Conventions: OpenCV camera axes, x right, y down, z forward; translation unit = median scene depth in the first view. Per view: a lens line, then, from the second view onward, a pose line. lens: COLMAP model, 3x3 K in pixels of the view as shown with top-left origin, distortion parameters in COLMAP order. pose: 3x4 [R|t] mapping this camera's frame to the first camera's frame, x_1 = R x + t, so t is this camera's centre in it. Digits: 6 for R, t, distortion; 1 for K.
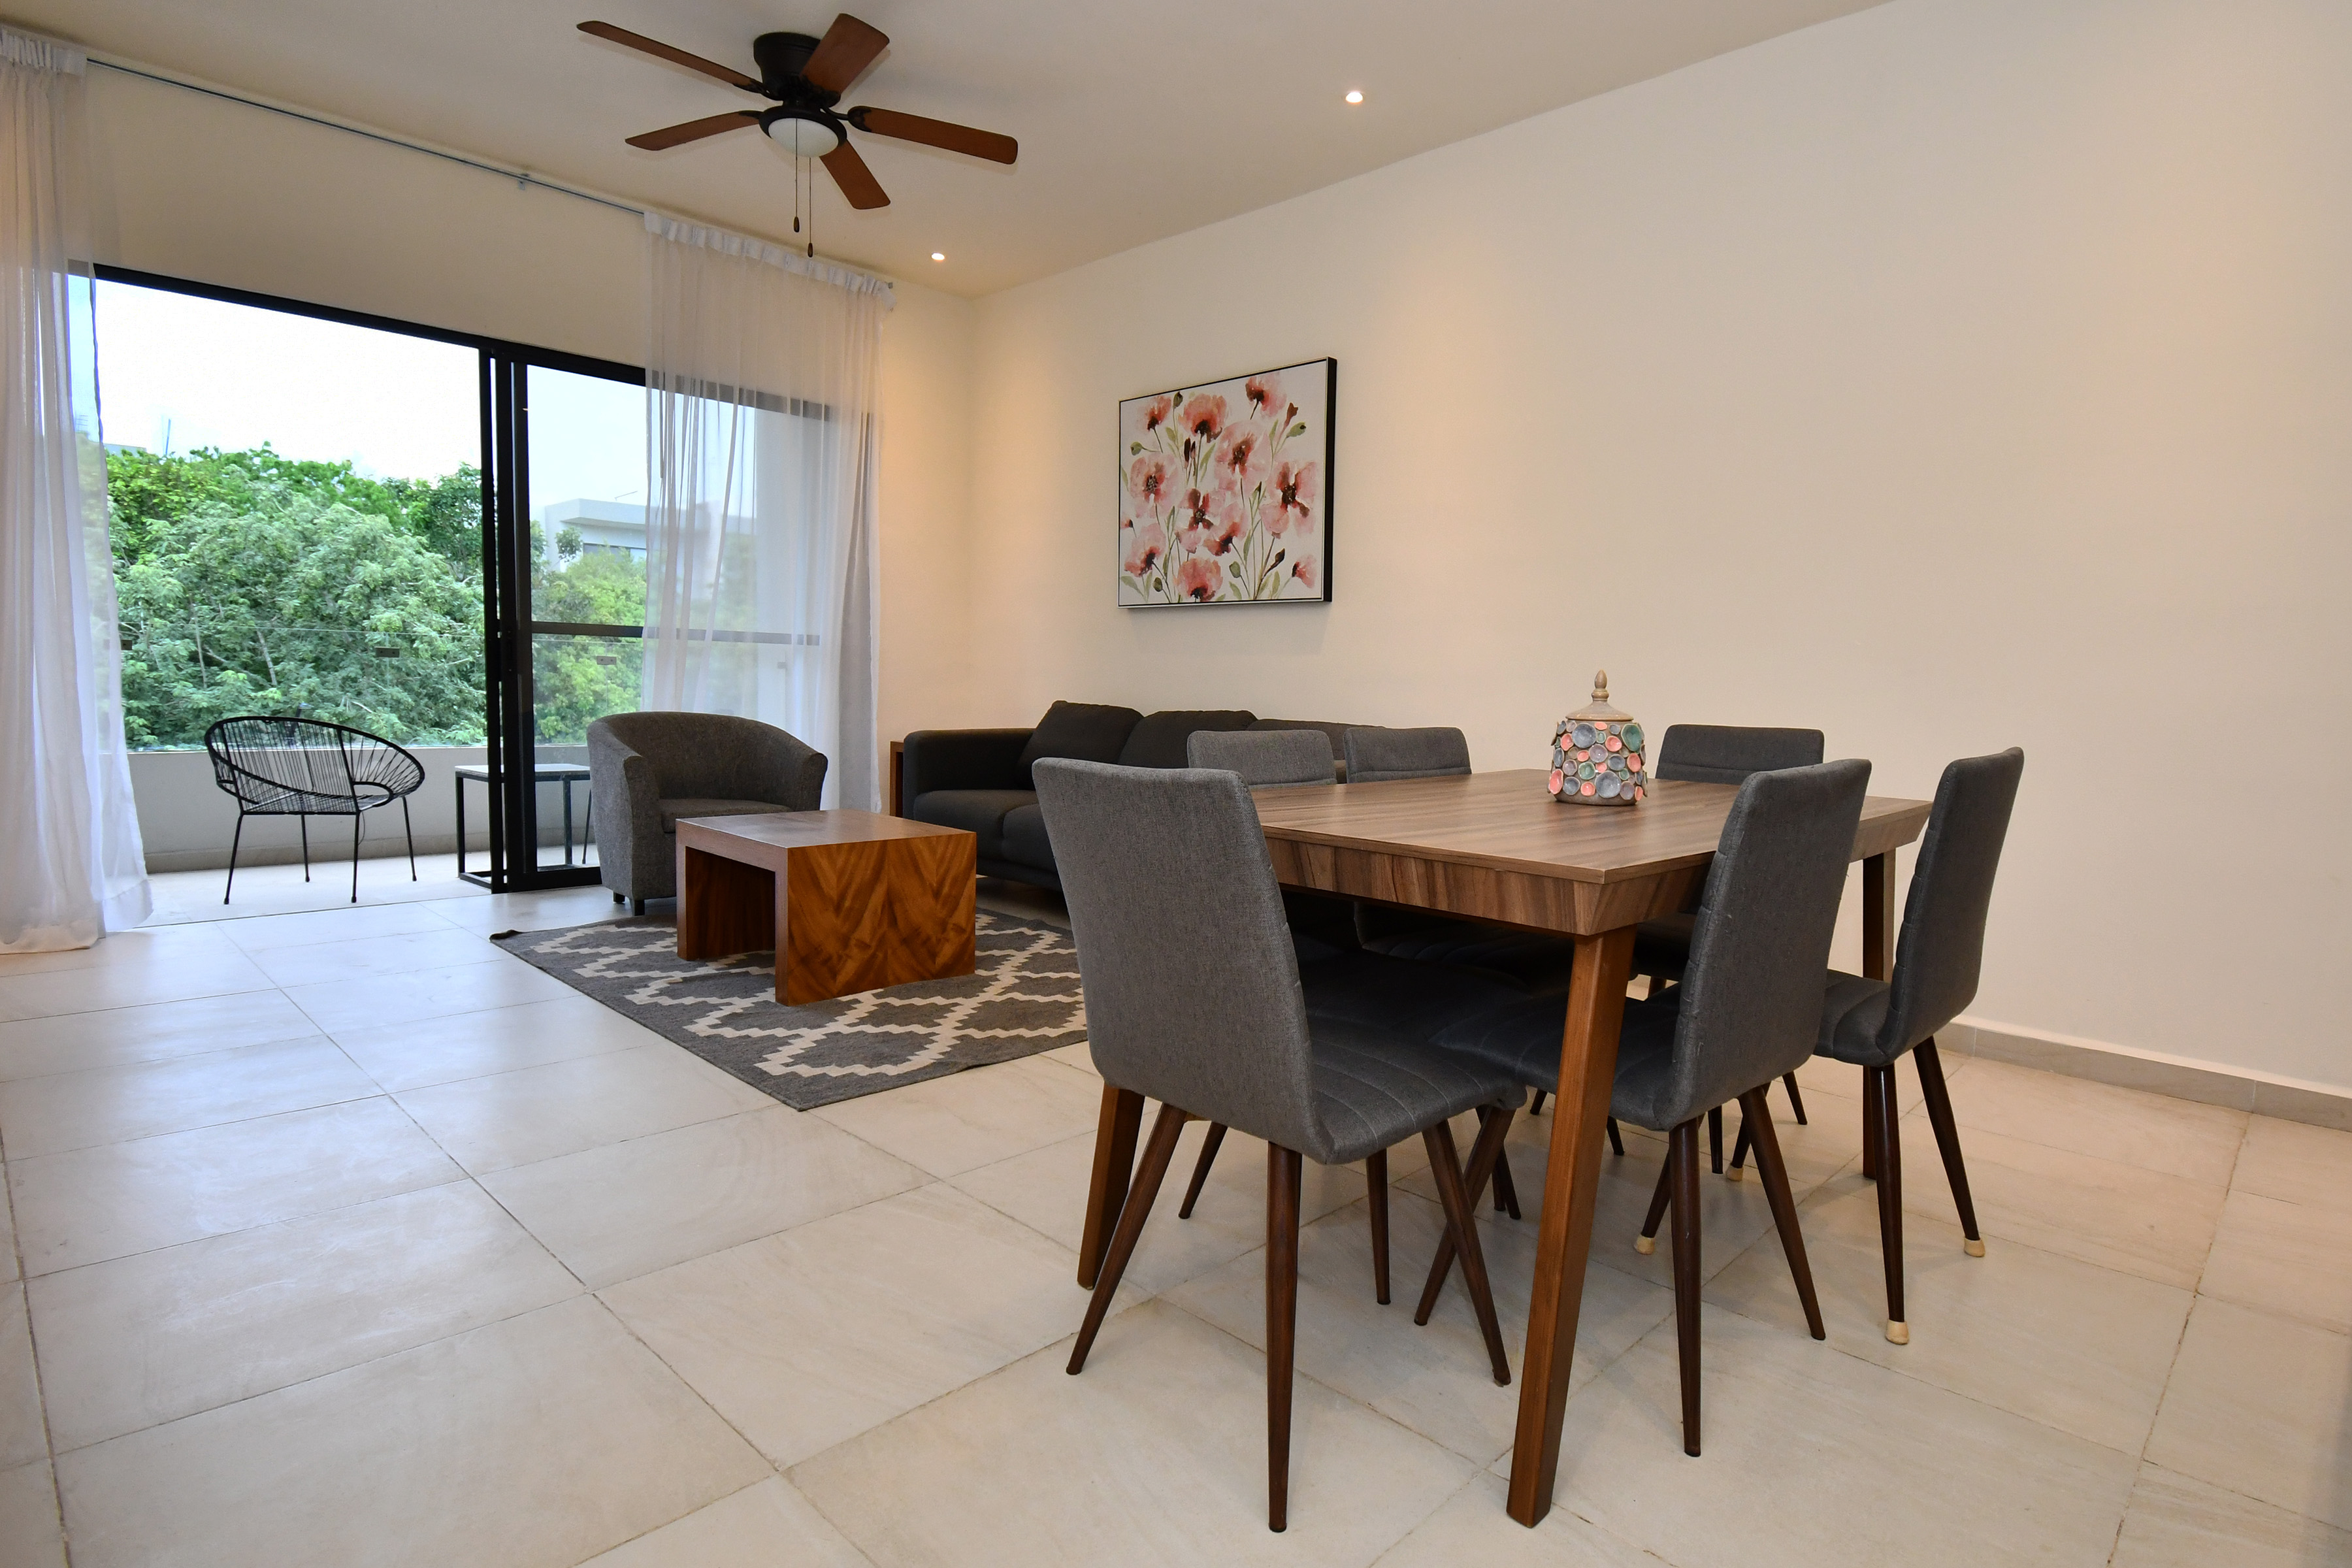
lens RADIAL K [[1127.2, 0, 1267.3], [0, 1127.2, 772.1], [0, 0, 1]] dist [0.005434, -0.019301]
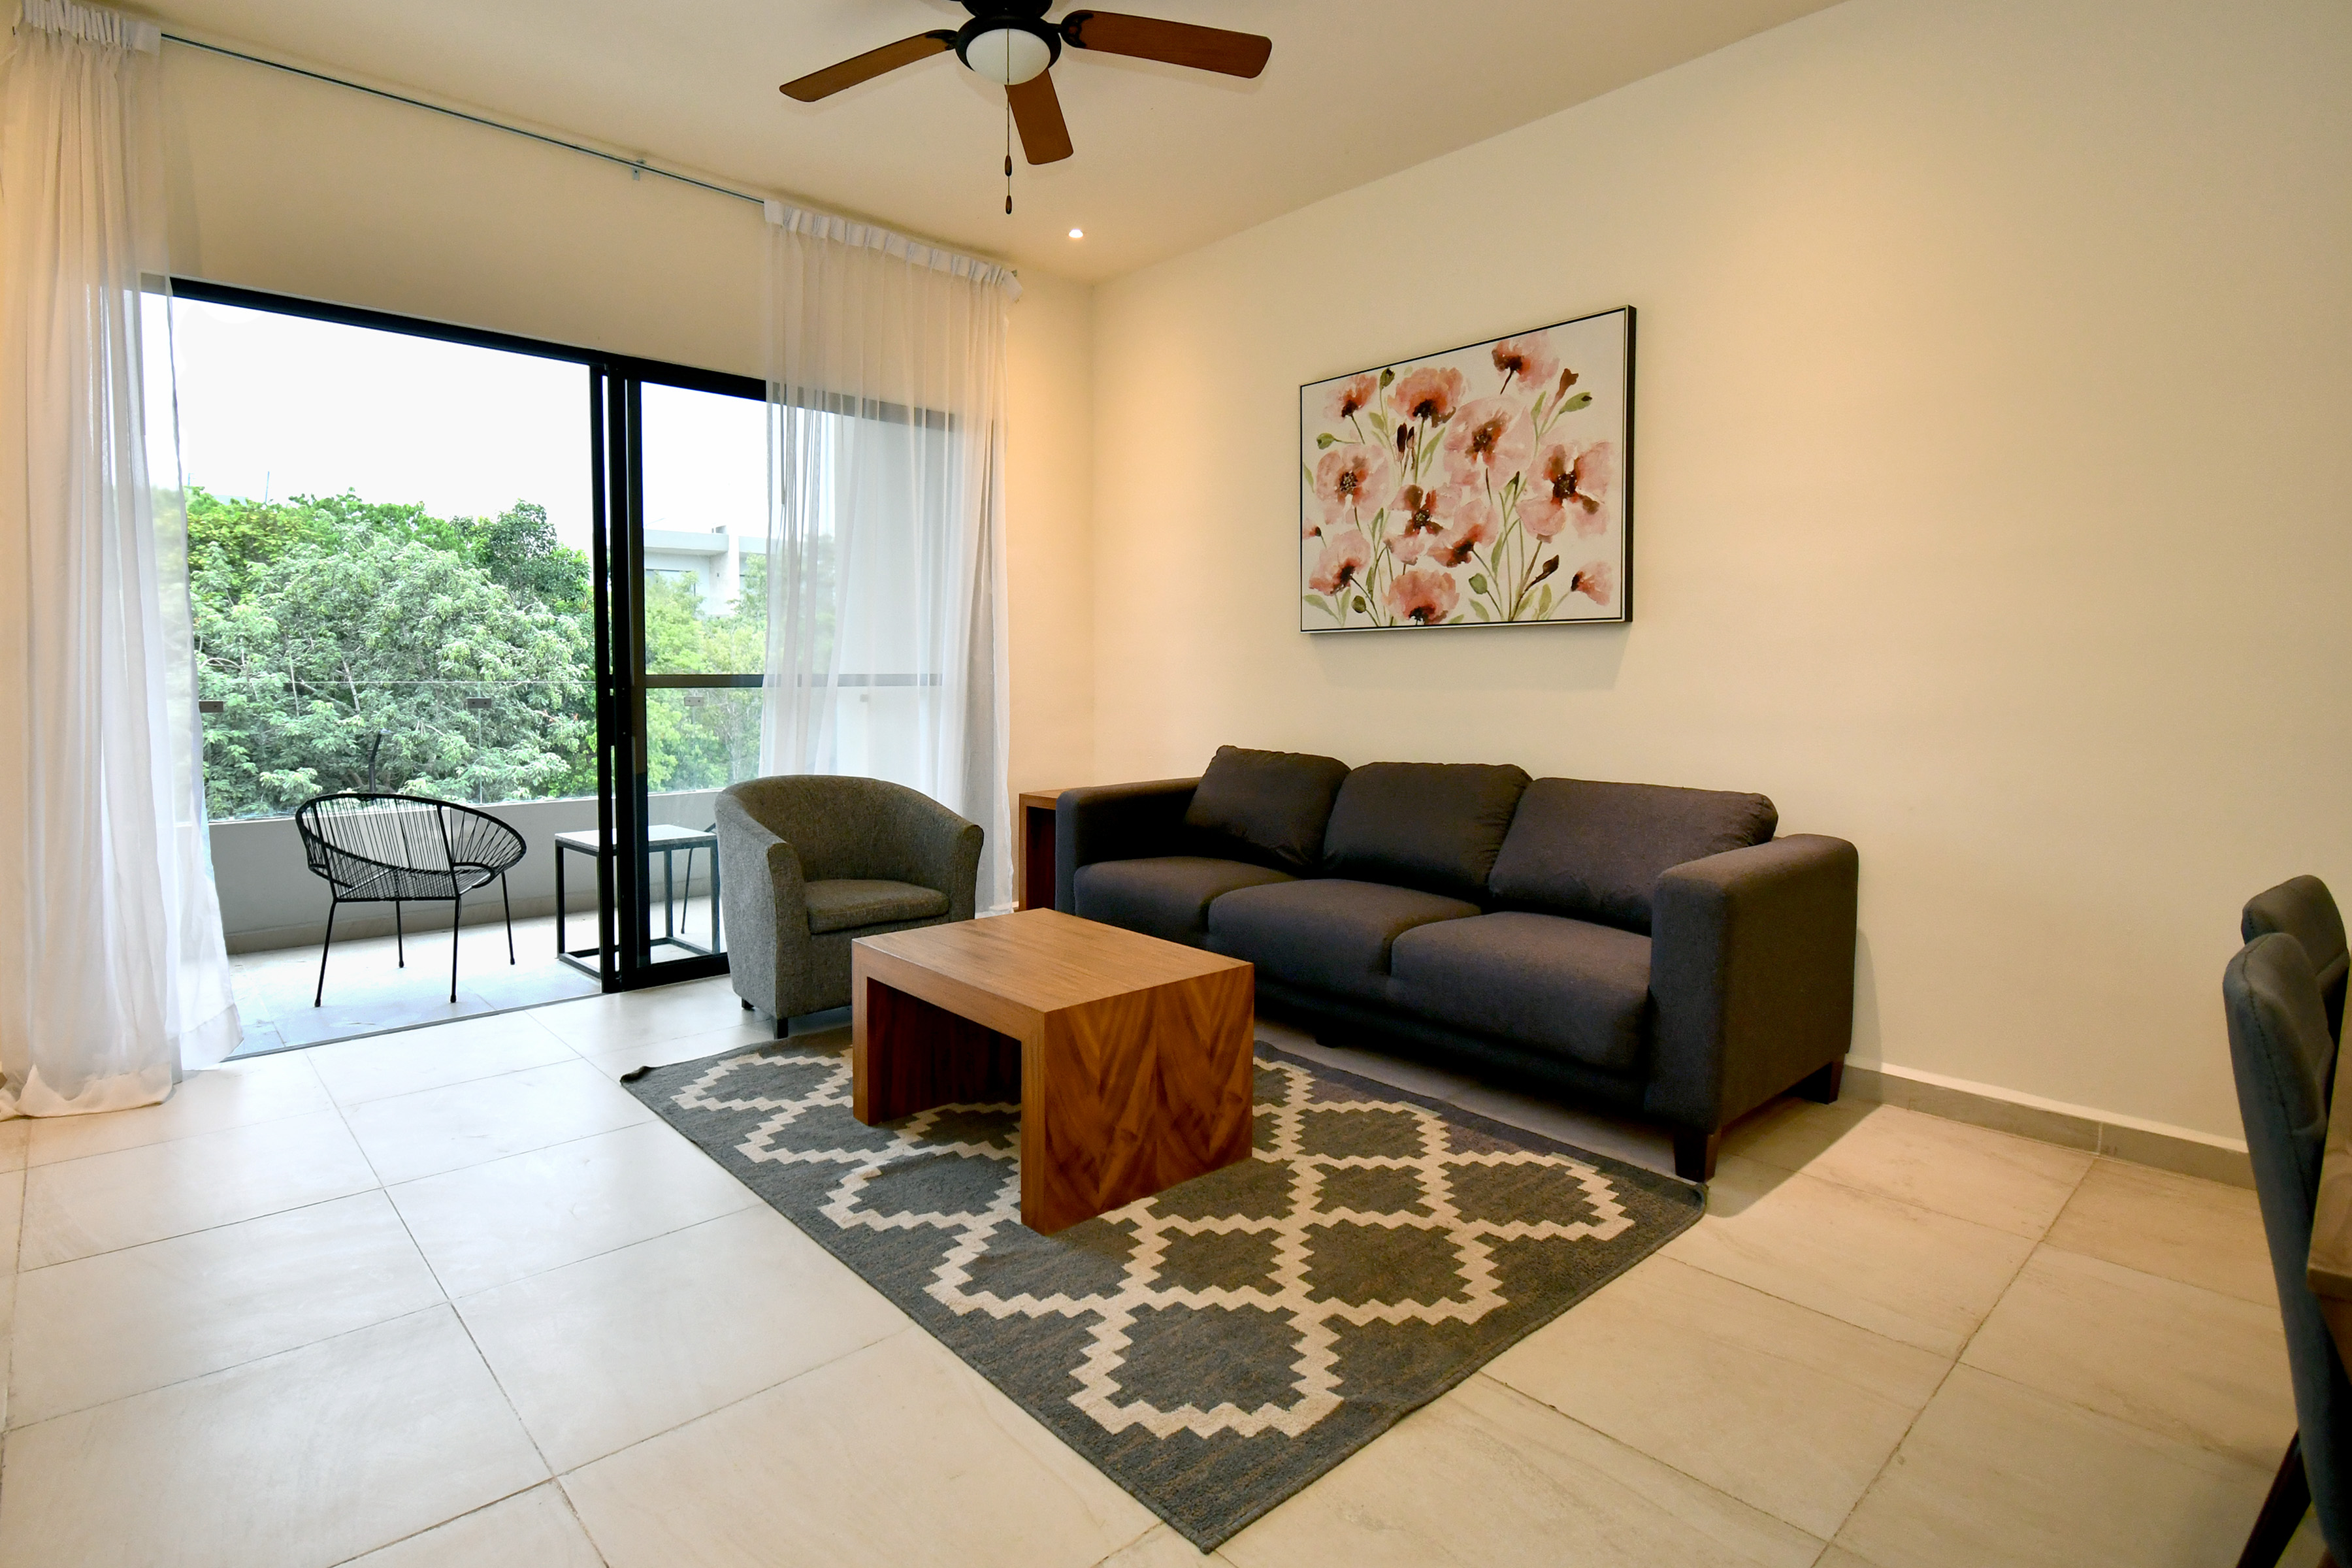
lens RADIAL K [[1127.2, 0, 1119.1], [0, 1127.2, 725.7], [0, 0, 1]] dist [0.005434, -0.019301]
pose [[0.991343, -0.023293, -0.129217, -0.170147], [0.018186, 0.999011, -0.040569, -0.050065], [0.130034, 0.037867, 0.990786, 0.178529]]
